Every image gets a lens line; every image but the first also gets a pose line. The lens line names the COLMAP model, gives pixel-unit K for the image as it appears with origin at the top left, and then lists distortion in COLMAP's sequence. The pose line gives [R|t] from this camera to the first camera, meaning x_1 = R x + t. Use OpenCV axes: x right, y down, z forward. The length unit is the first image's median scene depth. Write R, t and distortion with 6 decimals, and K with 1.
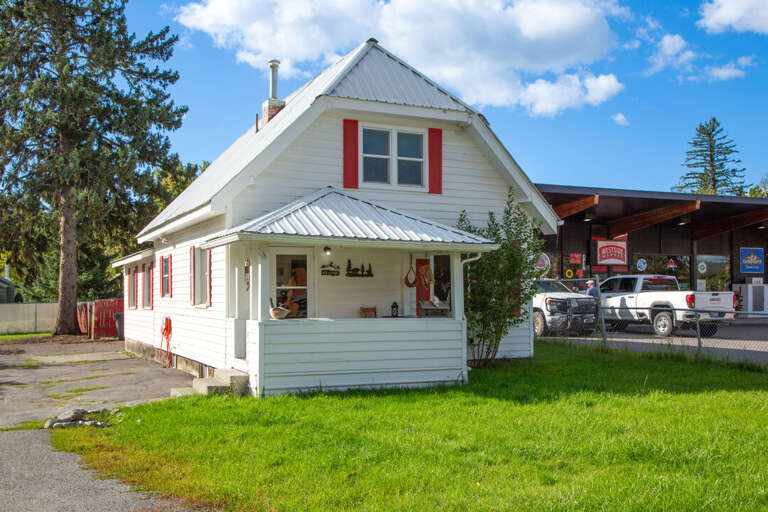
lens RADIAL K [[819.3, 0, 385.0], [0, 819.3, 276.1], [0, 0, 1]] dist [0.030611, 0.014687]
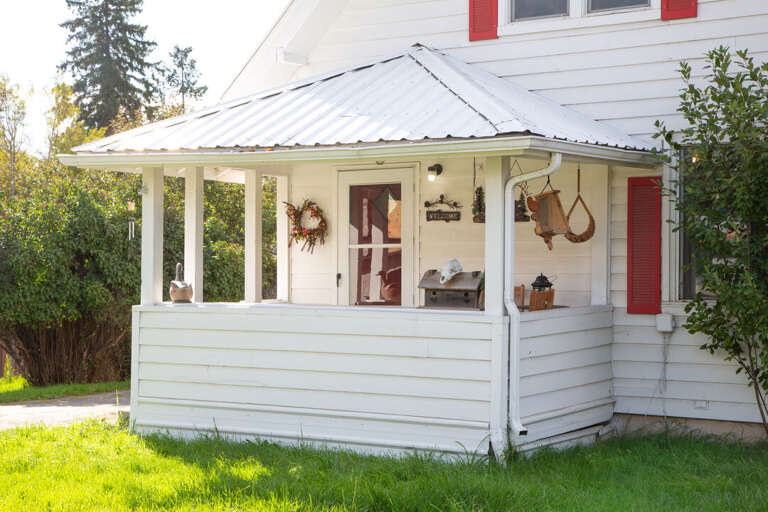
lens RADIAL K [[1363.2, 0, 384.0], [0, 1363.2, 256.0], [0, 0, 1]] dist [0.310519, -0.089948]
pose [[0.538117, -0.005652, -0.842851, 0.593486], [0.019472, 0.999794, 0.005727, 0.014521], [0.842645, -0.019494, 0.538116, 0.493800]]
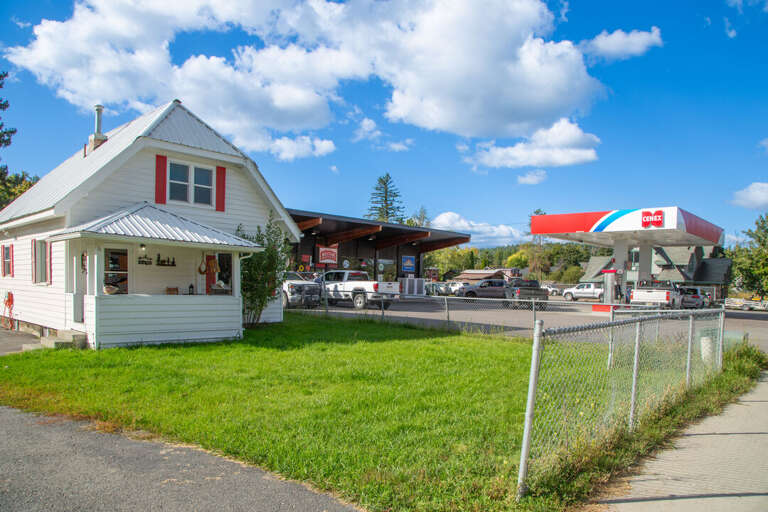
lens RADIAL K [[559.9, 0, 382.8], [0, 559.9, 309.5], [0, 0, 1]] dist [-0.049268, -0.001311]
pose [[0.928322, 0.006915, 0.371713, -0.038792], [-0.034272, 0.997162, 0.067040, -0.001621], [-0.370194, -0.074974, 0.925924, -0.048337]]
